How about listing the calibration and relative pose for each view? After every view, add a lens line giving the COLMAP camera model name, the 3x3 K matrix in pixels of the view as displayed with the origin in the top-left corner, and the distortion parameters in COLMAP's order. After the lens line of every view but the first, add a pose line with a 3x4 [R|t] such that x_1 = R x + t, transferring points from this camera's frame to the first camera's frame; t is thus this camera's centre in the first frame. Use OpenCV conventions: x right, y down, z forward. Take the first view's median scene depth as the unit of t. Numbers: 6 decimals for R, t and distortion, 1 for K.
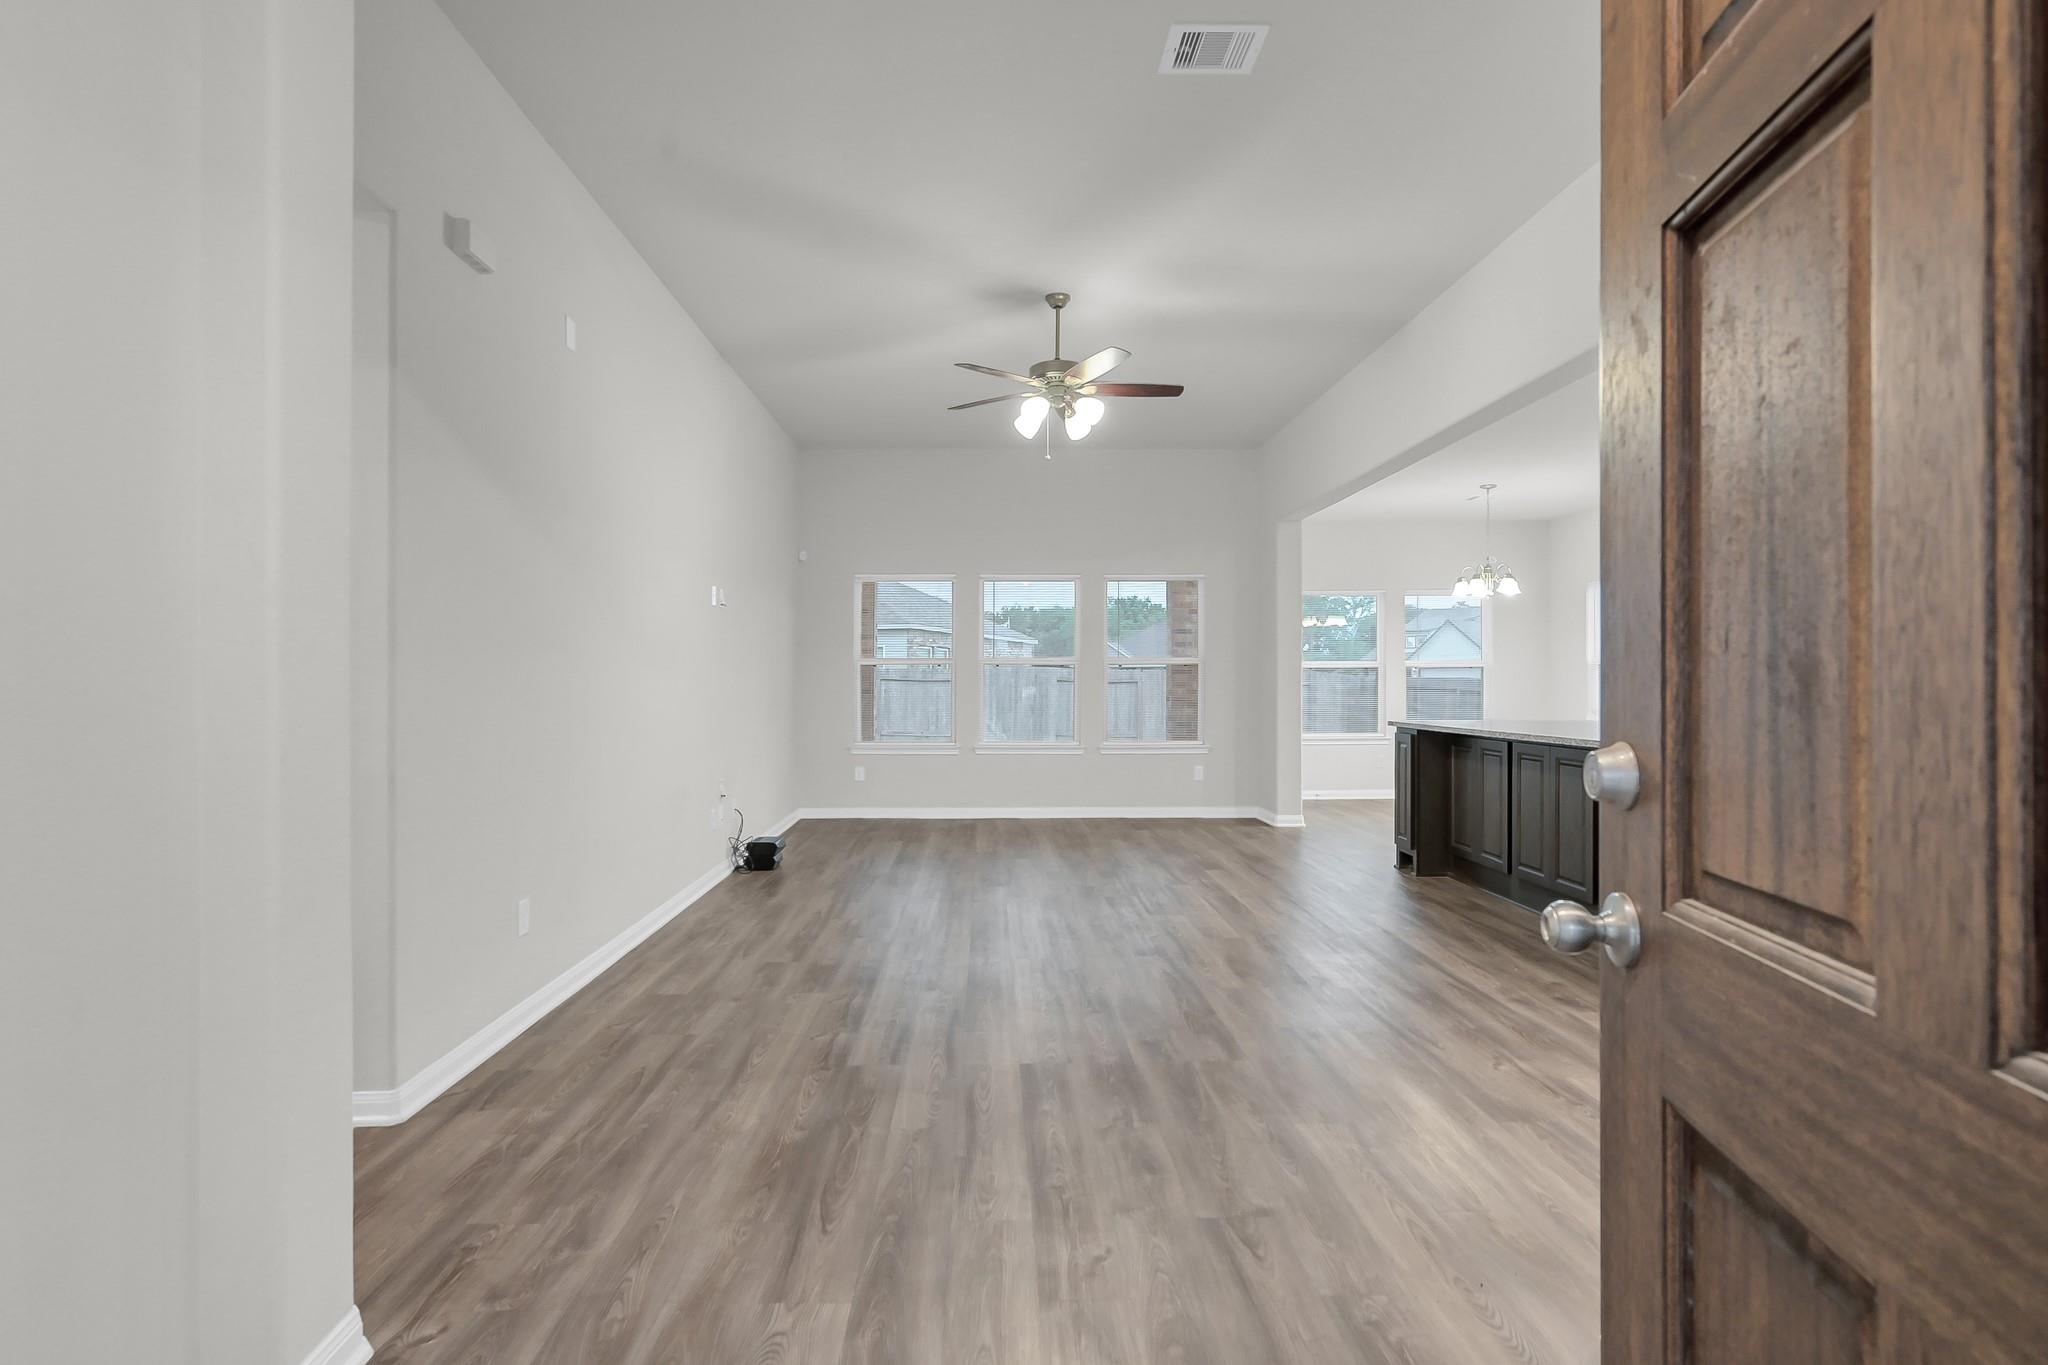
lens RADIAL K [[1052.5, 0, 1024.0], [0, 1052.5, 682.5], [0, 0, 1]] dist [0.001020, 0.000207]
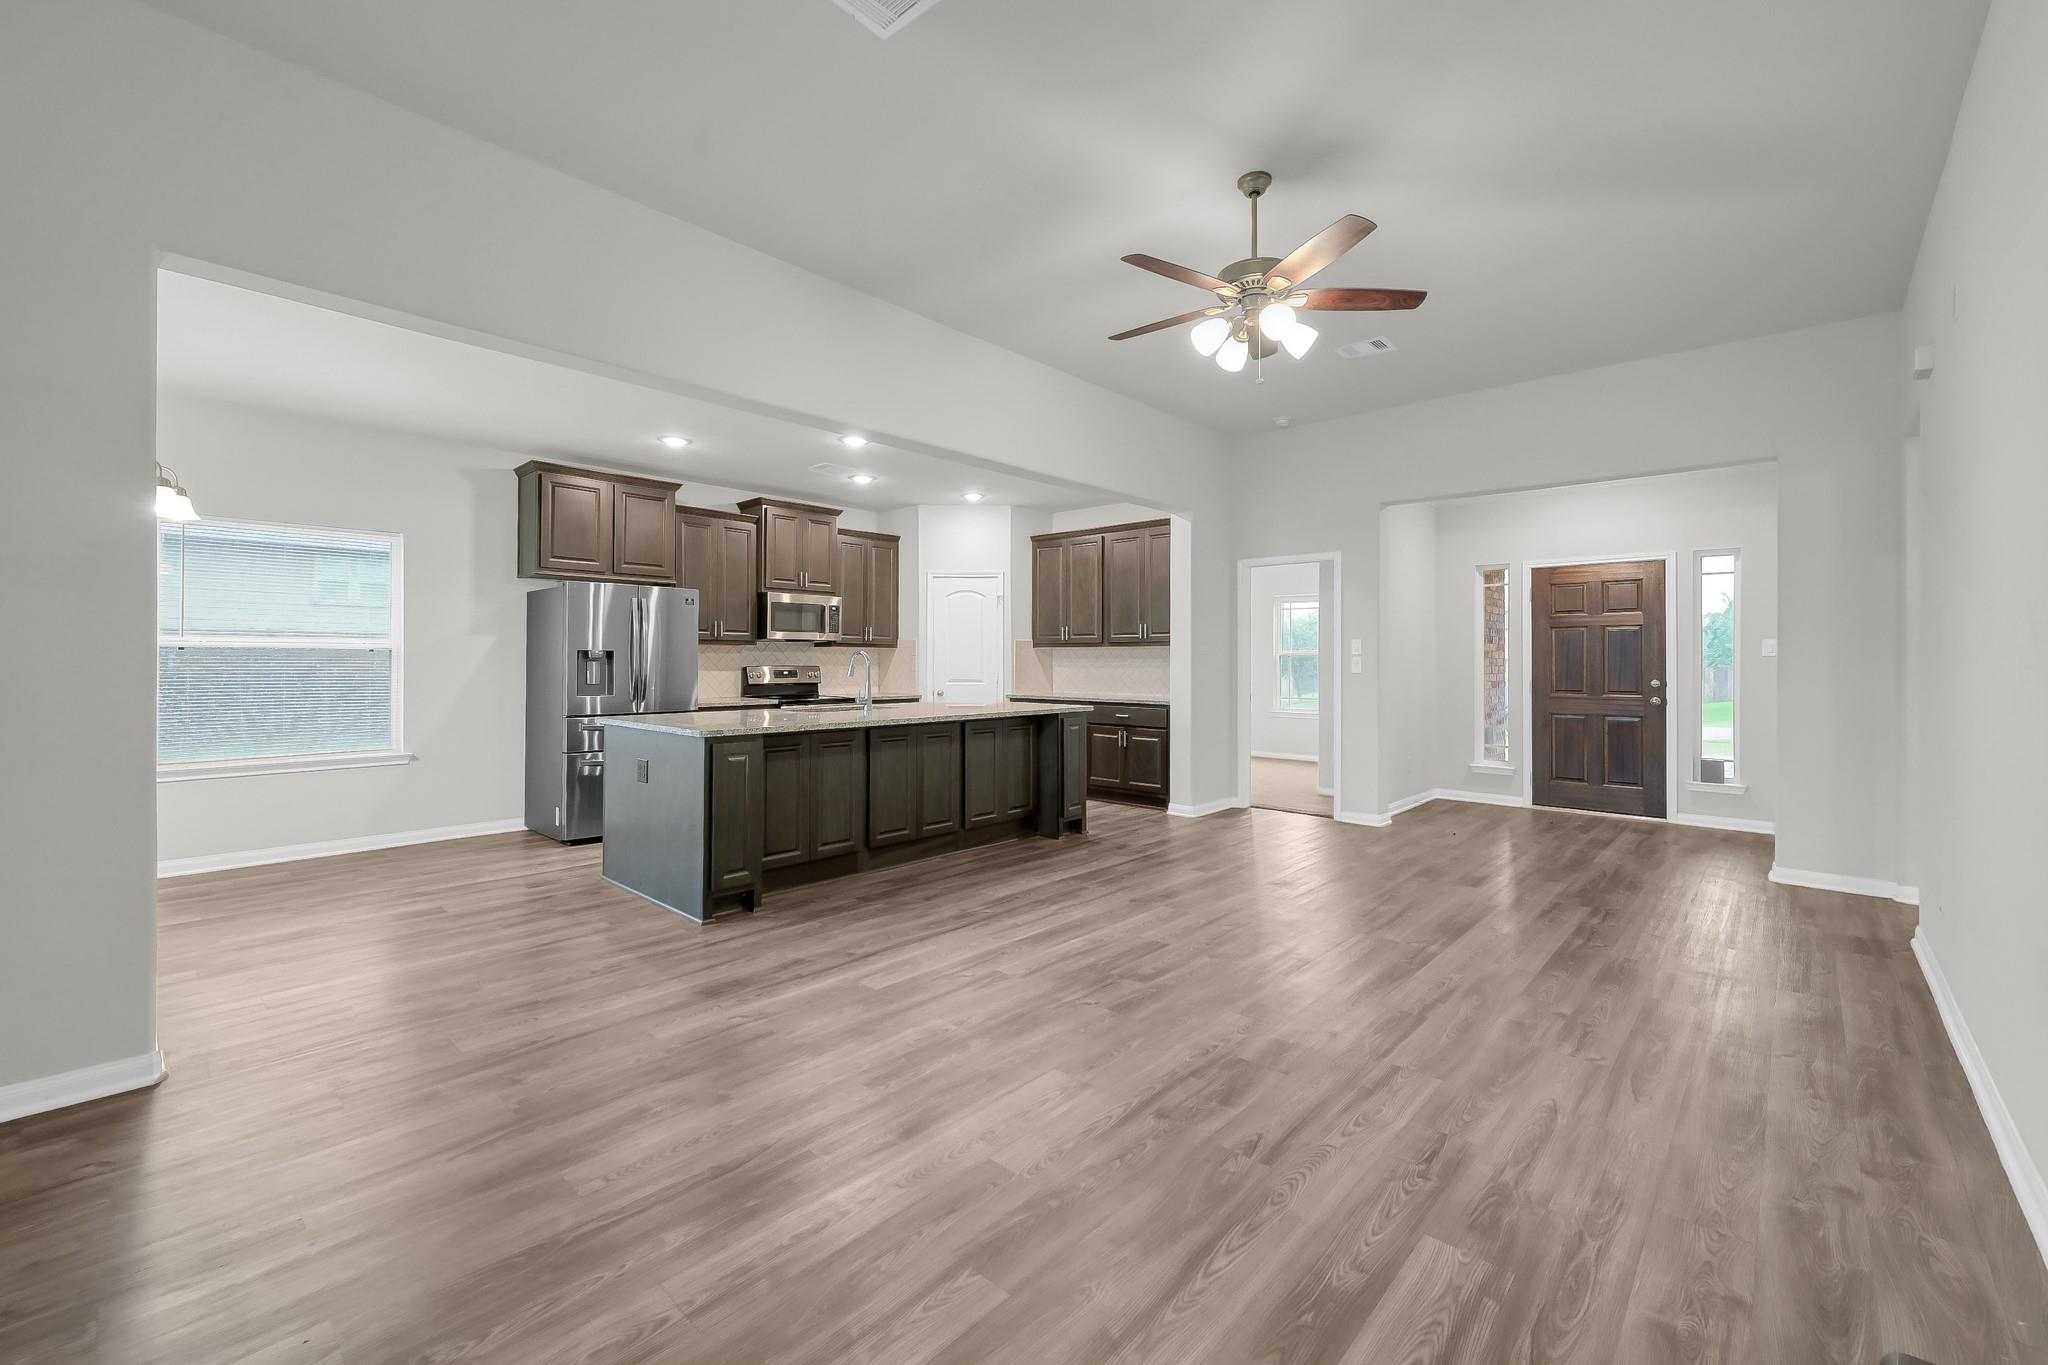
lens RADIAL K [[822.3, 0, 1015.6], [0, 822.3, 670.3], [0, 0, 1]] dist [-0.000541, -0.000115]
pose [[-0.706846, -0.005473, 0.707346, -0.230053], [0.001004, 0.999961, 0.008741, -0.010459], [-0.707366, 0.006888, -0.706814, 1.329875]]
